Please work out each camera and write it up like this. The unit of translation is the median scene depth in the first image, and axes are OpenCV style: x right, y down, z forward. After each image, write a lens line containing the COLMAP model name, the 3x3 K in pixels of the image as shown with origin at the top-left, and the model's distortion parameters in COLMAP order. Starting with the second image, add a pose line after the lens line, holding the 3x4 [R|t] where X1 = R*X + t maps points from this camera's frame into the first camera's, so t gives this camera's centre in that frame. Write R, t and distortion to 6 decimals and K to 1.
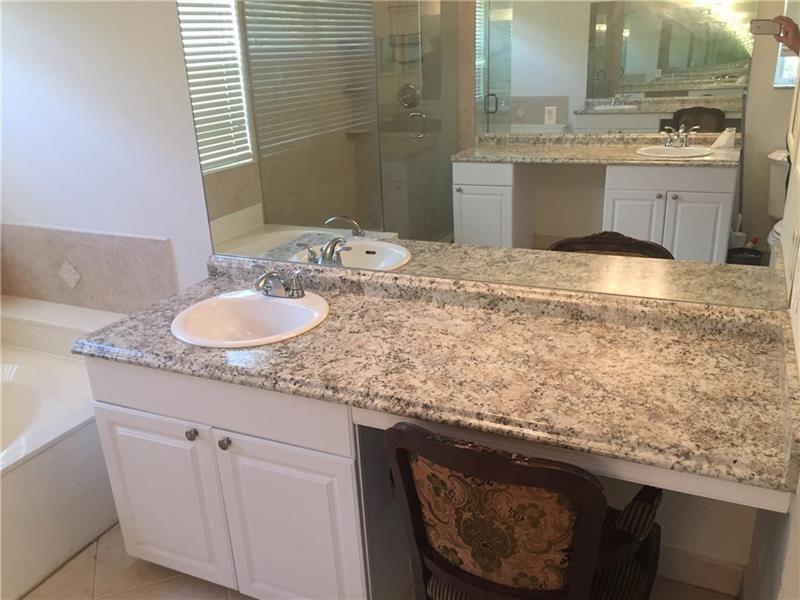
lens RADIAL K [[690.9, 0, 401.0], [0, 690.9, 301.6], [0, 0, 1]] dist [0.011270, -0.000176]
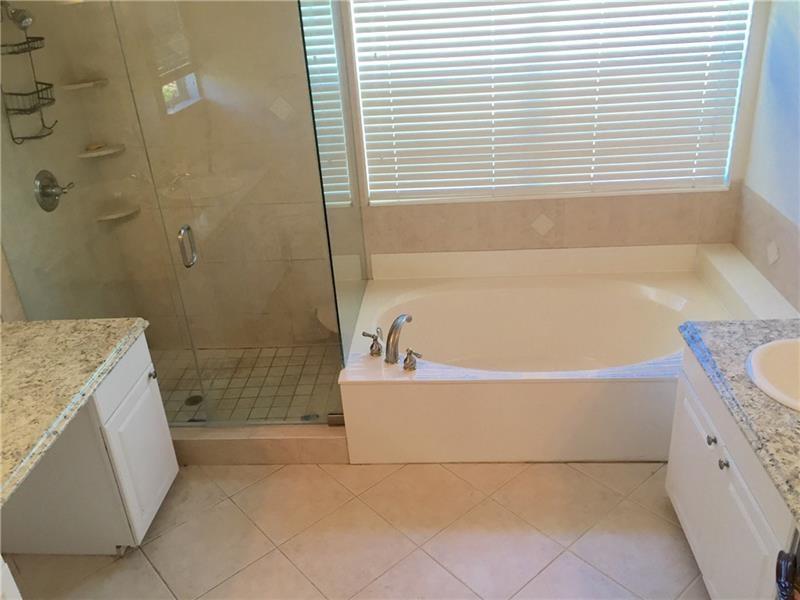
lens RADIAL K [[690.9, 0, 401.0], [0, 690.9, 299.8], [0, 0, 1]] dist [0.011270, -0.000176]
pose [[0.358507, 0.433502, -0.826770, 0.405277], [-0.277888, 0.895049, 0.348805, -0.306002], [0.891208, 0.104700, 0.441347, -0.009872]]
